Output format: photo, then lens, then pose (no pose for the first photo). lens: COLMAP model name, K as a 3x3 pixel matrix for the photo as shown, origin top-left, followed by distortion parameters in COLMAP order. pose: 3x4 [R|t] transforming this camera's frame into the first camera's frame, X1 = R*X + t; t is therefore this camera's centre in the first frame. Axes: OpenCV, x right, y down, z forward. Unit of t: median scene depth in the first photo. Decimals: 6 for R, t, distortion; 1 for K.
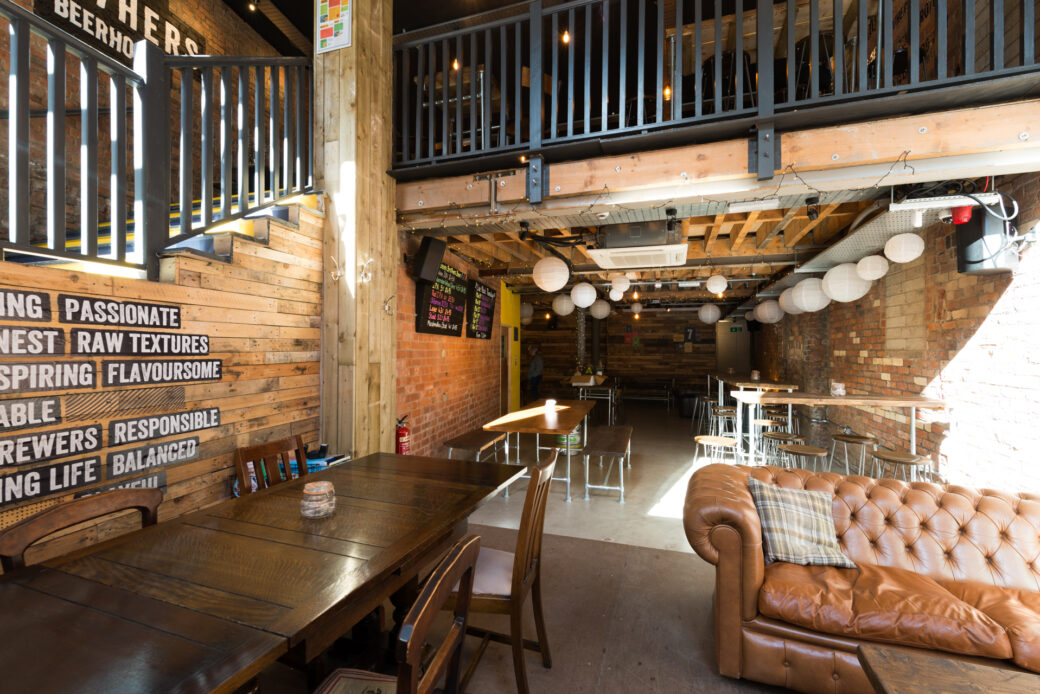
lens RADIAL K [[450.4, 0, 524.1], [0, 450.4, 346.1], [0, 0, 1]] dist [0.005324, 0.000296]
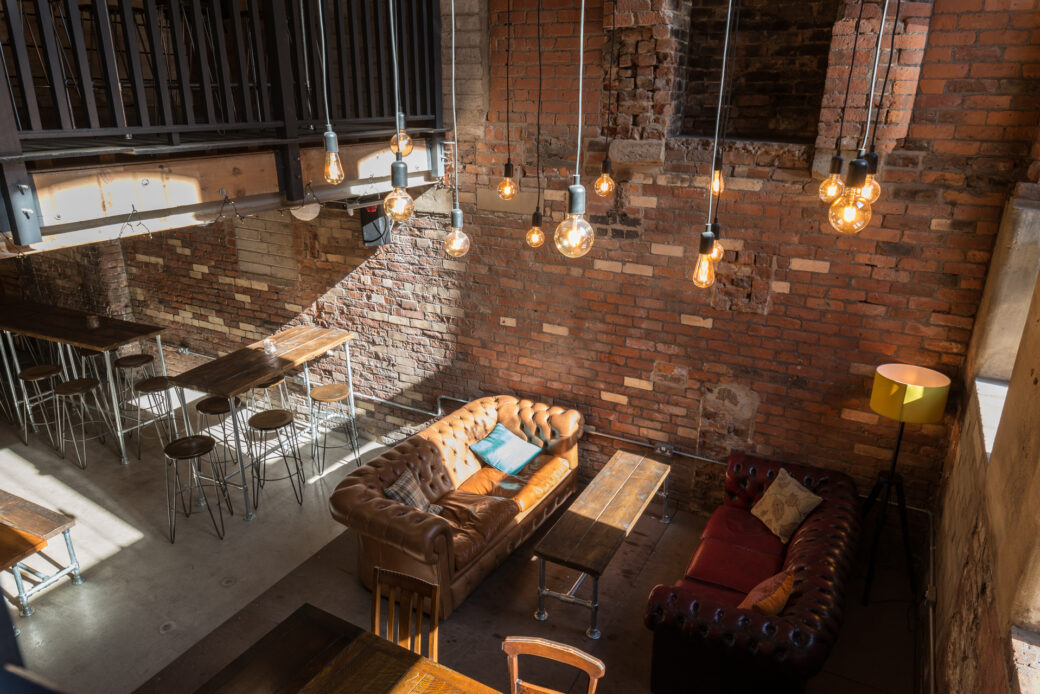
lens RADIAL K [[701.1, 0, 528.8], [0, 701.1, 344.1], [0, 0, 1]] dist [0.005614, -0.002033]
pose [[0.151577, -0.345377, 0.926142, -0.294703], [-0.017443, 0.935888, 0.351866, -0.206502], [-0.988292, -0.069489, 0.135834, 0.095085]]
